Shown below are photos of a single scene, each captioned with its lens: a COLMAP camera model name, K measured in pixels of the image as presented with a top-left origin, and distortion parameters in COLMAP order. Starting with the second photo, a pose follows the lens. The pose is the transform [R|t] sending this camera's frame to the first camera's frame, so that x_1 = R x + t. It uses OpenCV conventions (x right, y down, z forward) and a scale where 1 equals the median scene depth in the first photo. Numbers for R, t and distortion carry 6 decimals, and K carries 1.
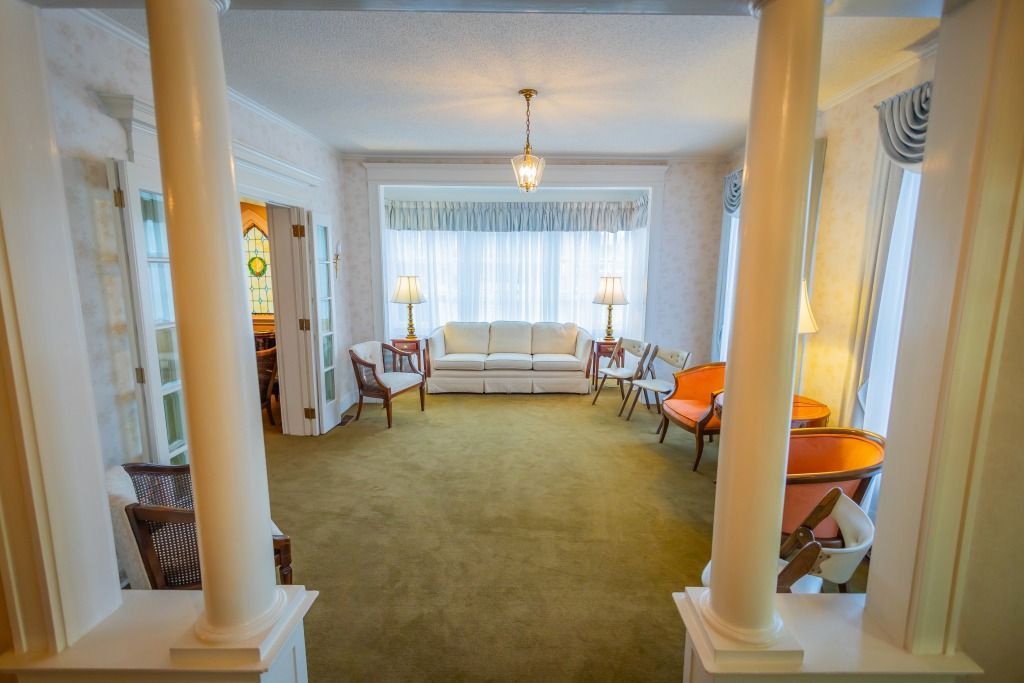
lens RADIAL K [[452.6, 0, 512.0], [0, 452.6, 341.5], [0, 0, 1]] dist [0.001202, -0.000460]
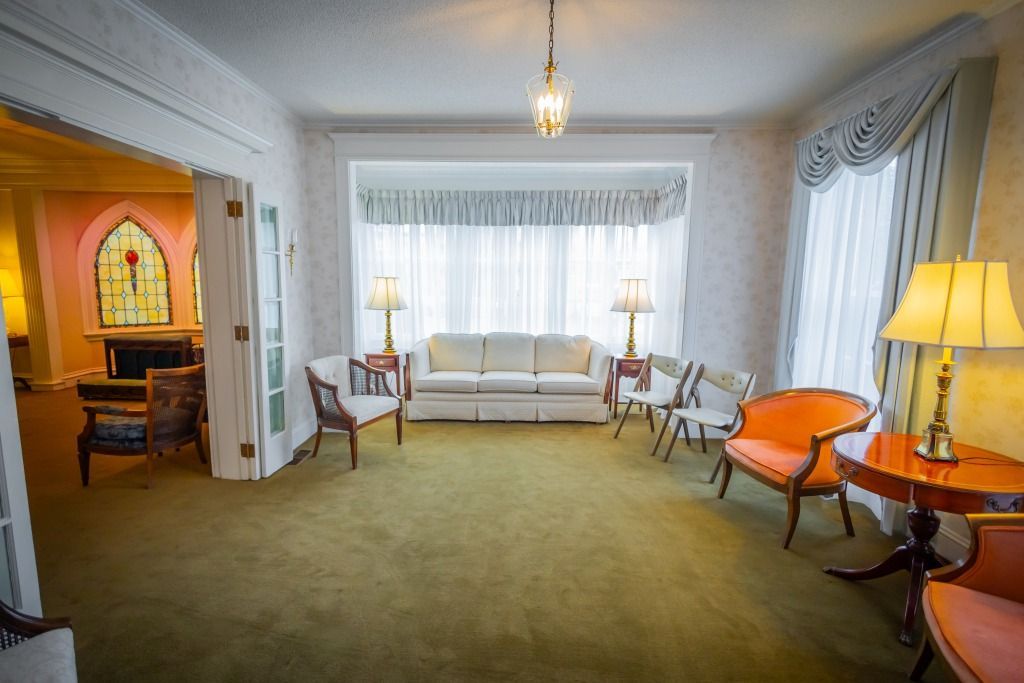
lens RADIAL K [[469.2, 0, 500.9], [0, 469.2, 340.5], [0, 0, 1]] dist [0.019922, -0.000003]
pose [[0.999962, 0.006868, -0.005441, -0.018317], [-0.007054, 0.999364, -0.034954, -0.000412], [0.005197, 0.034991, 0.999374, 0.187330]]
